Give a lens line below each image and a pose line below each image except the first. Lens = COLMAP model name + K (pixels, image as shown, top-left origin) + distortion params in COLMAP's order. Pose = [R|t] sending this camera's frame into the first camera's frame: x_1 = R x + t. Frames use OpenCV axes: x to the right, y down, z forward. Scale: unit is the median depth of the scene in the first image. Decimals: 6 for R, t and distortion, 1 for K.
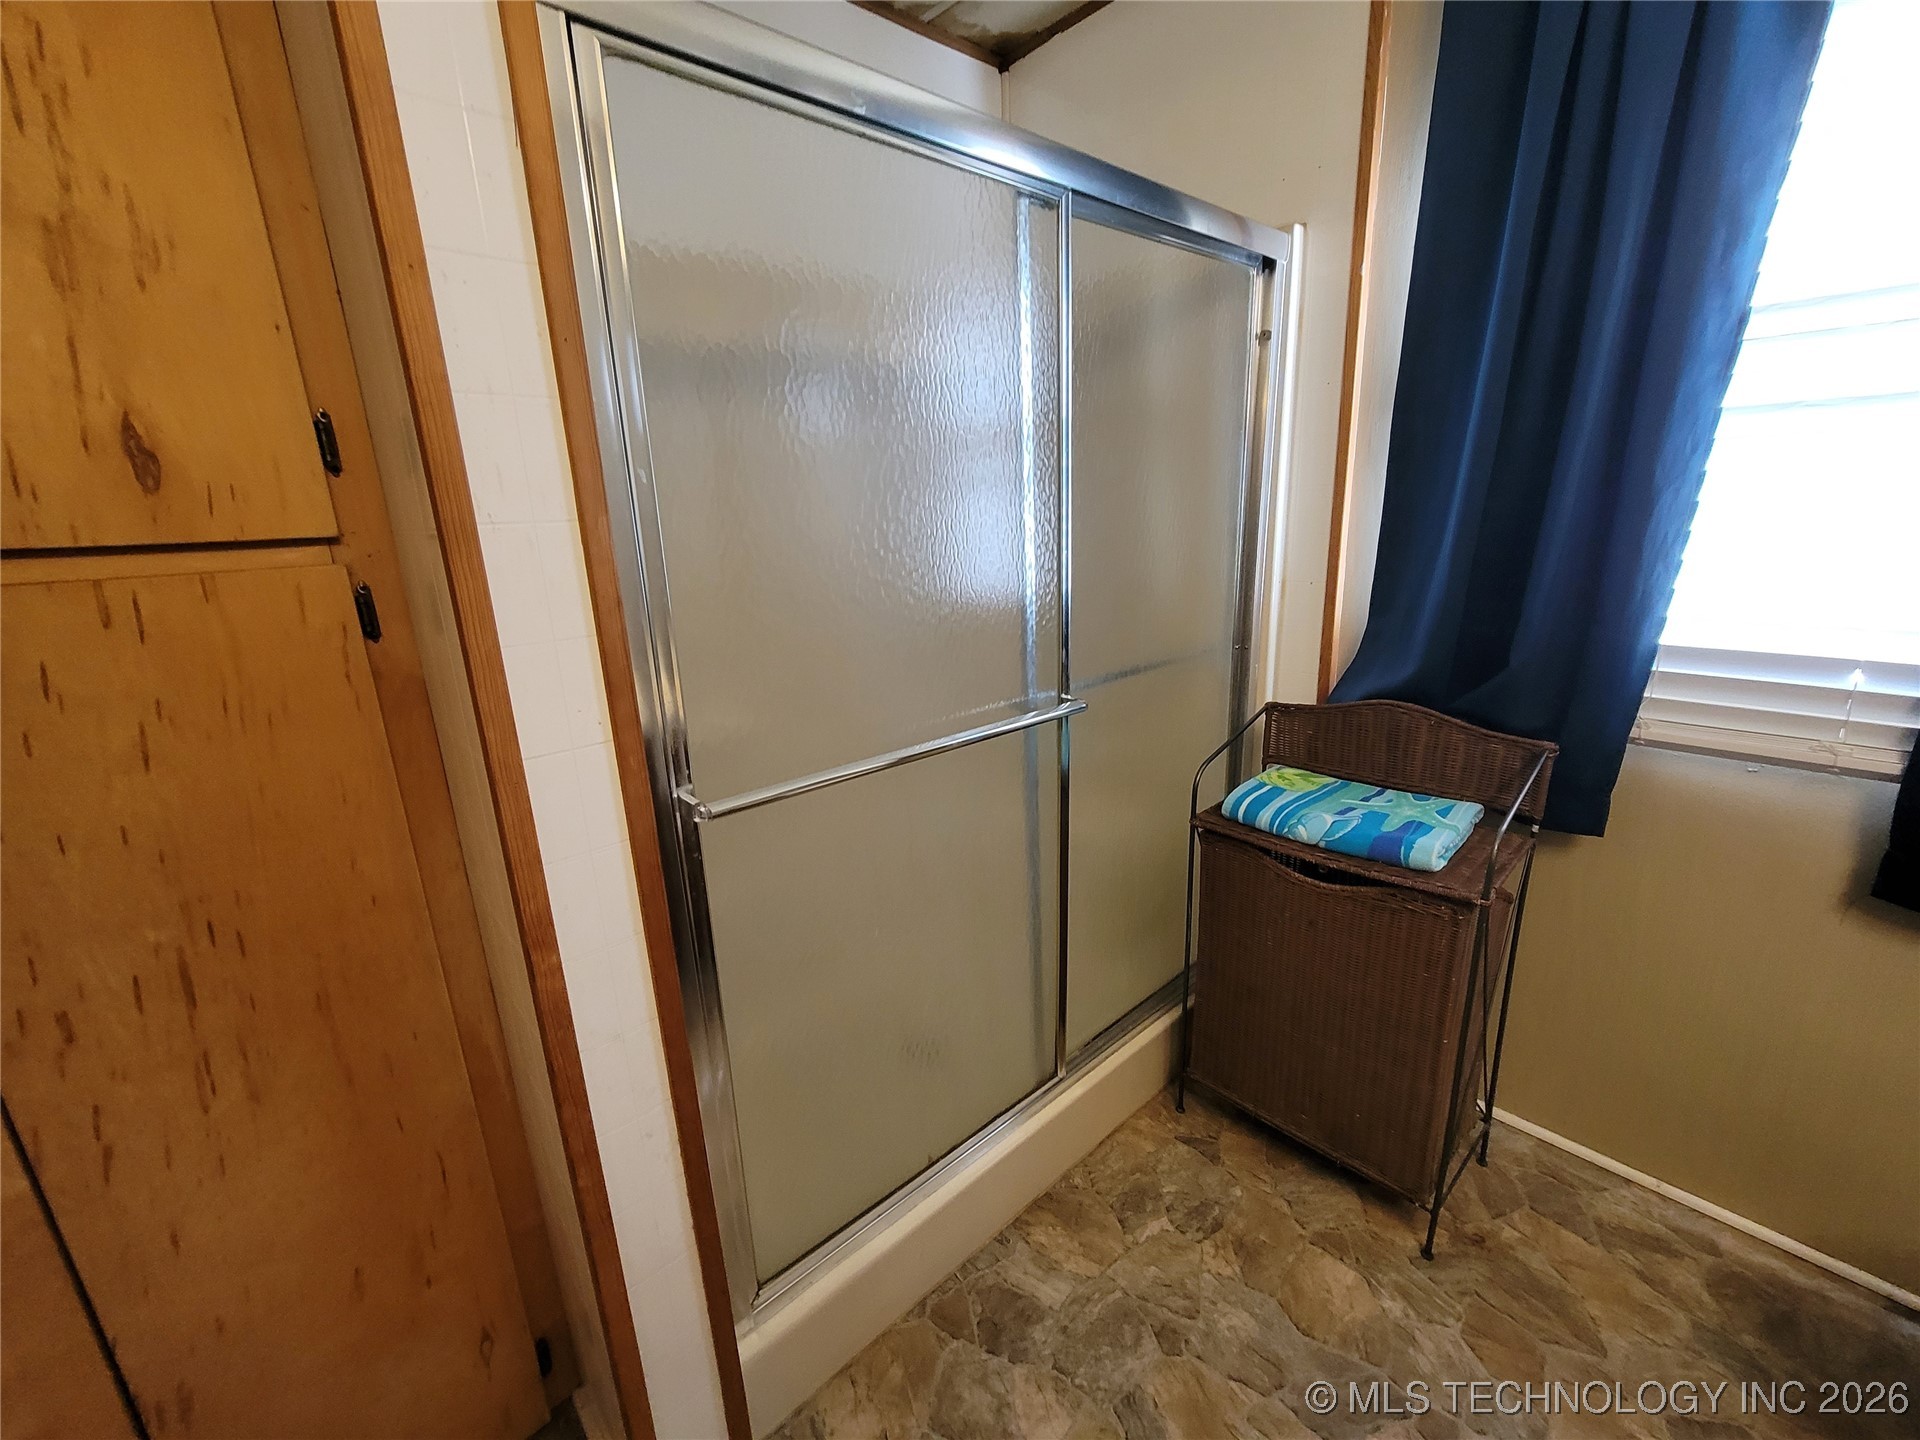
lens RADIAL K [[779.9, 0, 951.5], [0, 779.9, 728.1], [0, 0, 1]] dist [-0.006047, 0.000320]
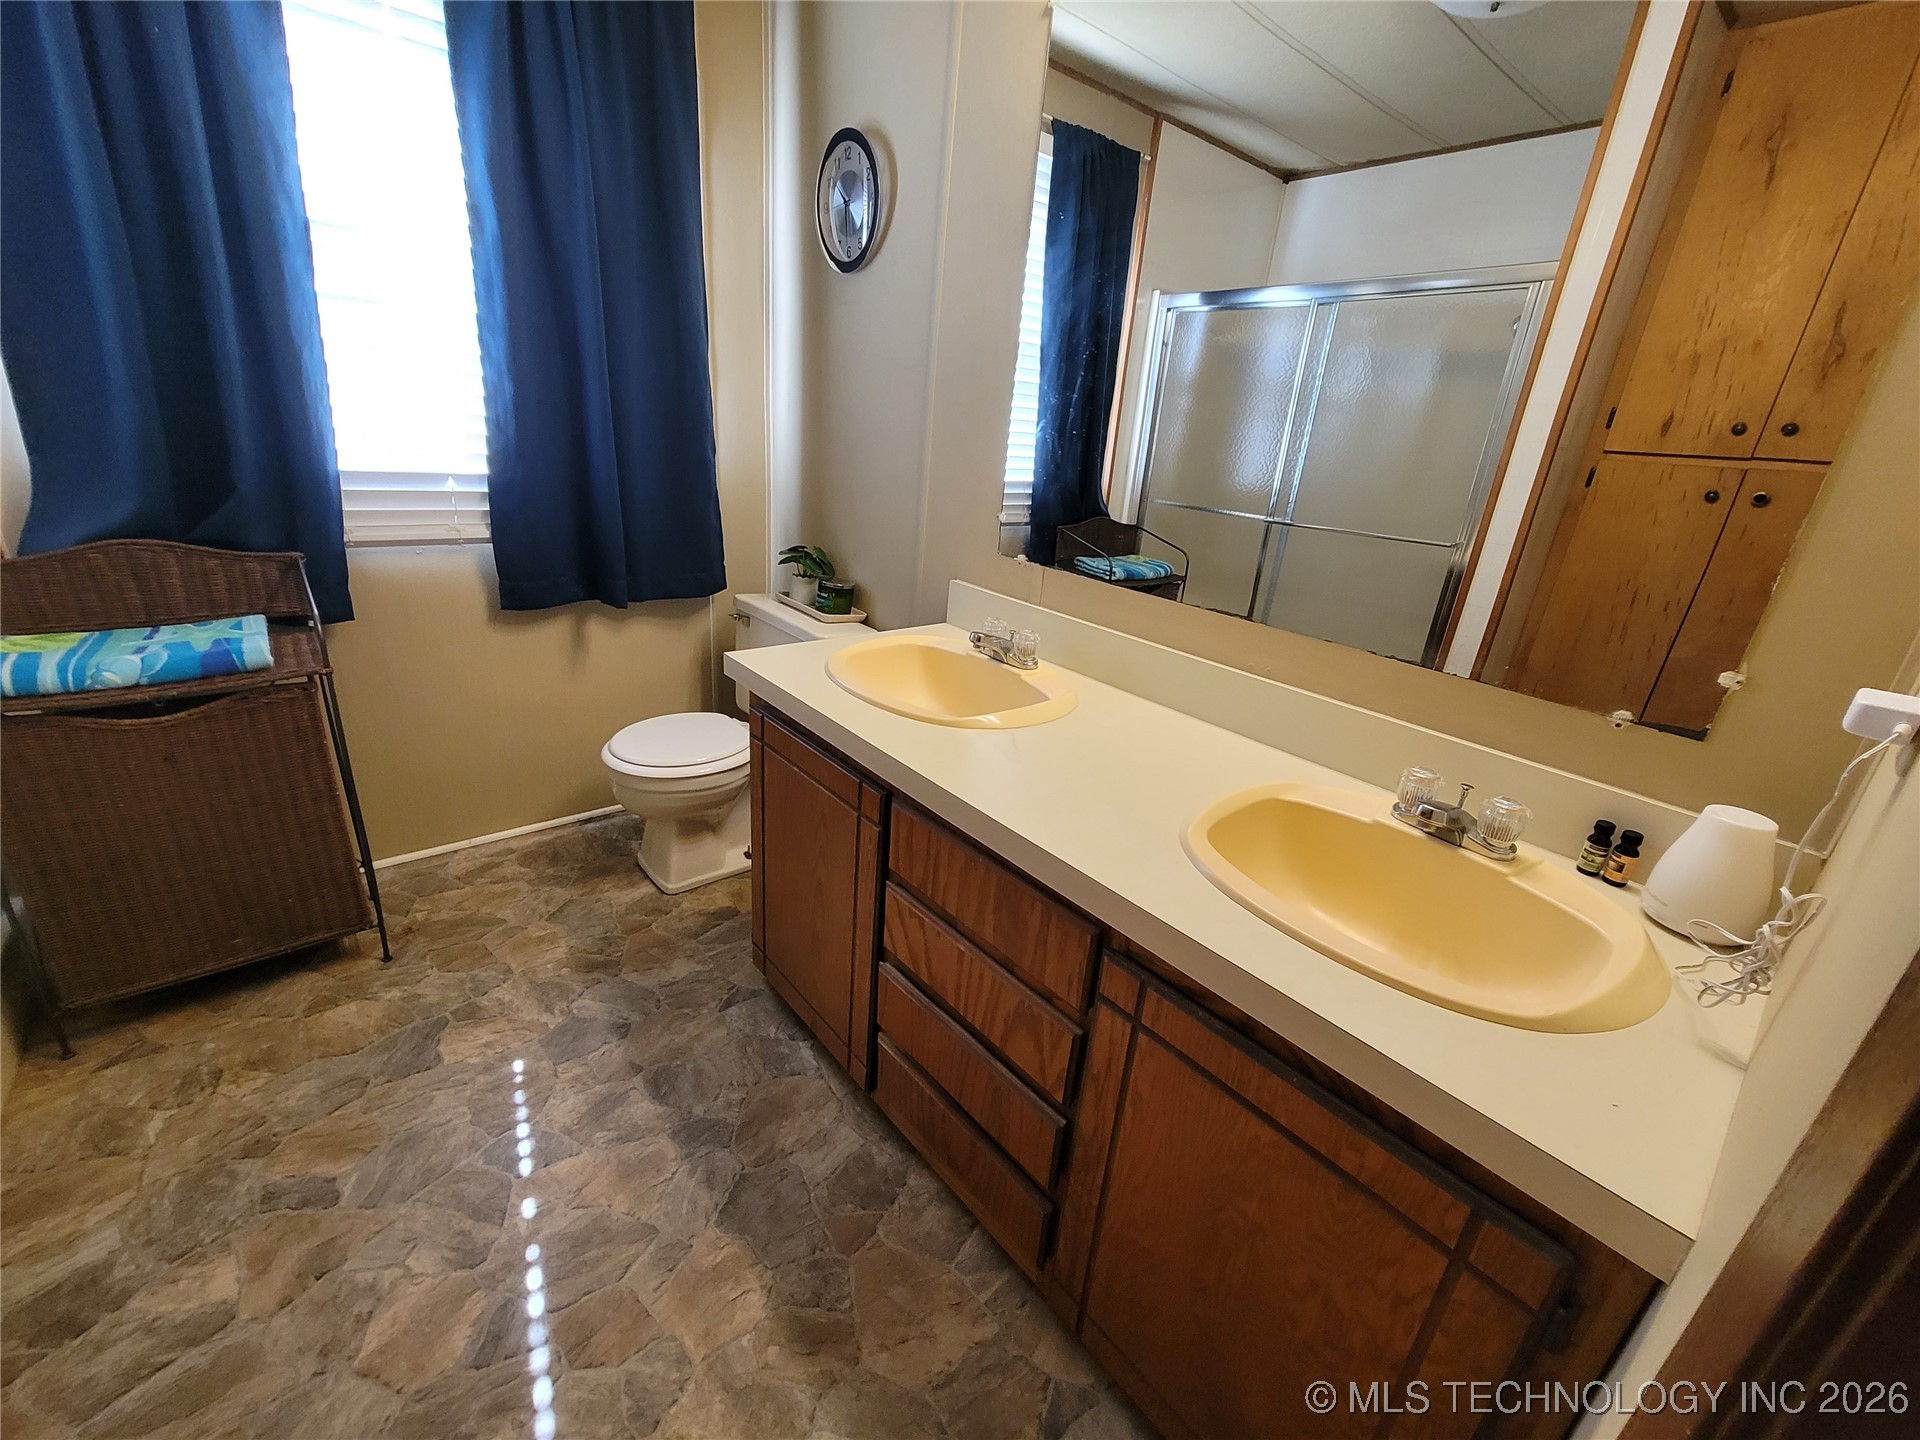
lens RADIAL K [[783.6, 0, 955.6], [0, 783.6, 722.7], [0, 0, 1]] dist [-0.011844, 0.005518]
pose [[0.027146, -0.314443, 0.948888, -0.472676], [0.187875, 0.933927, 0.304111, 0.090308], [-0.981818, 0.170017, 0.084429, -0.111878]]
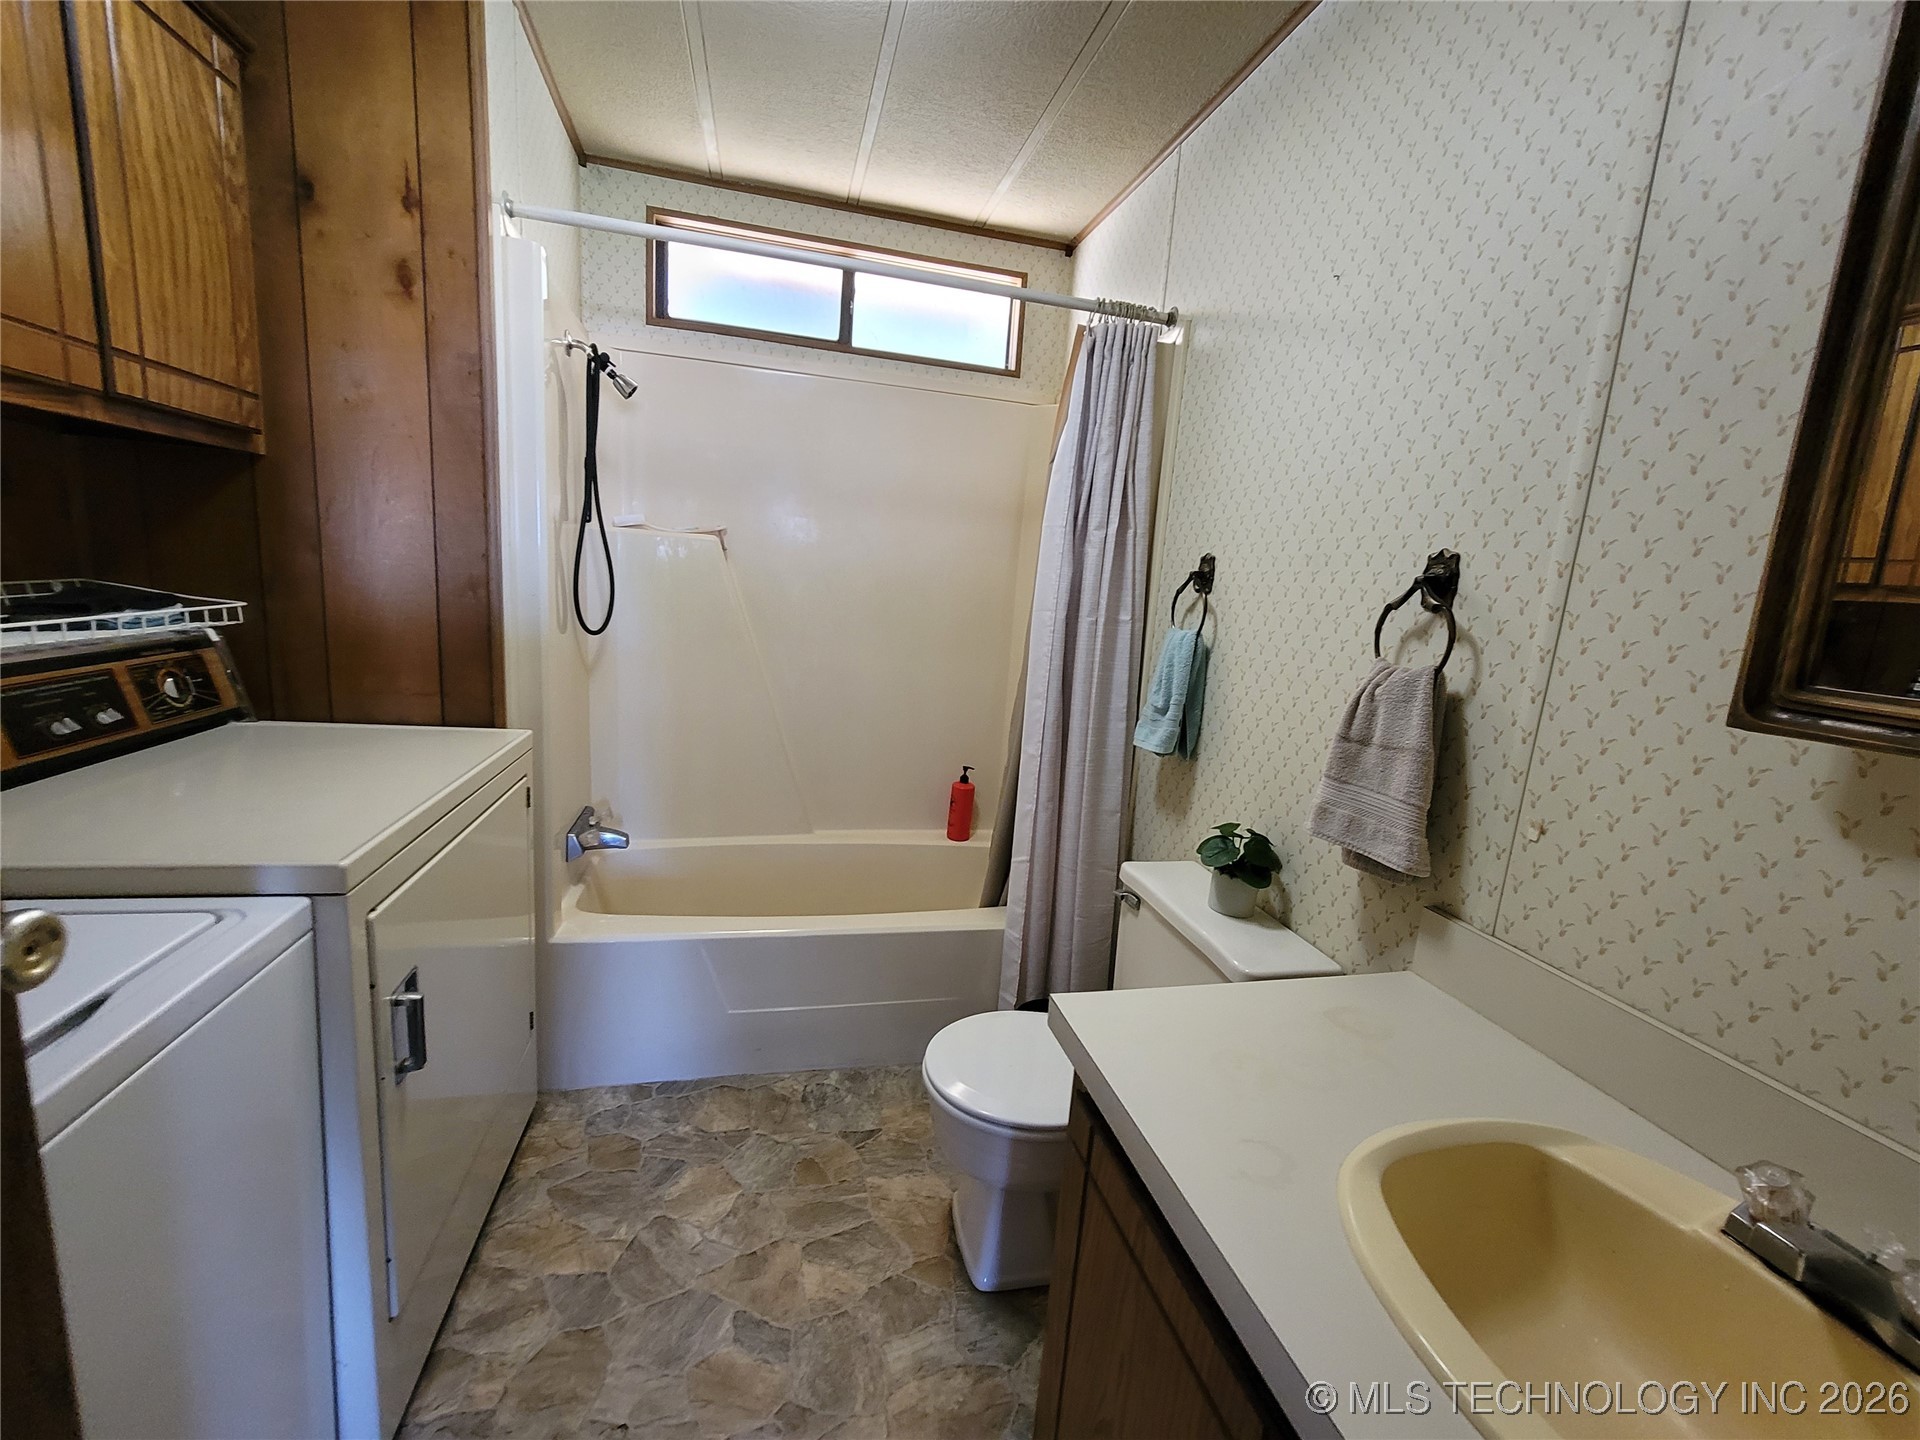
lens RADIAL K [[784.1, 0, 956.0], [0, 784.1, 723.4], [0, 0, 1]] dist [-0.006885, -0.000043]
pose [[-0.475148, 0.161781, -0.864906, 0.805287], [-0.294313, 0.897115, 0.329491, -0.339122], [0.829225, 0.411109, -0.378648, 1.072691]]
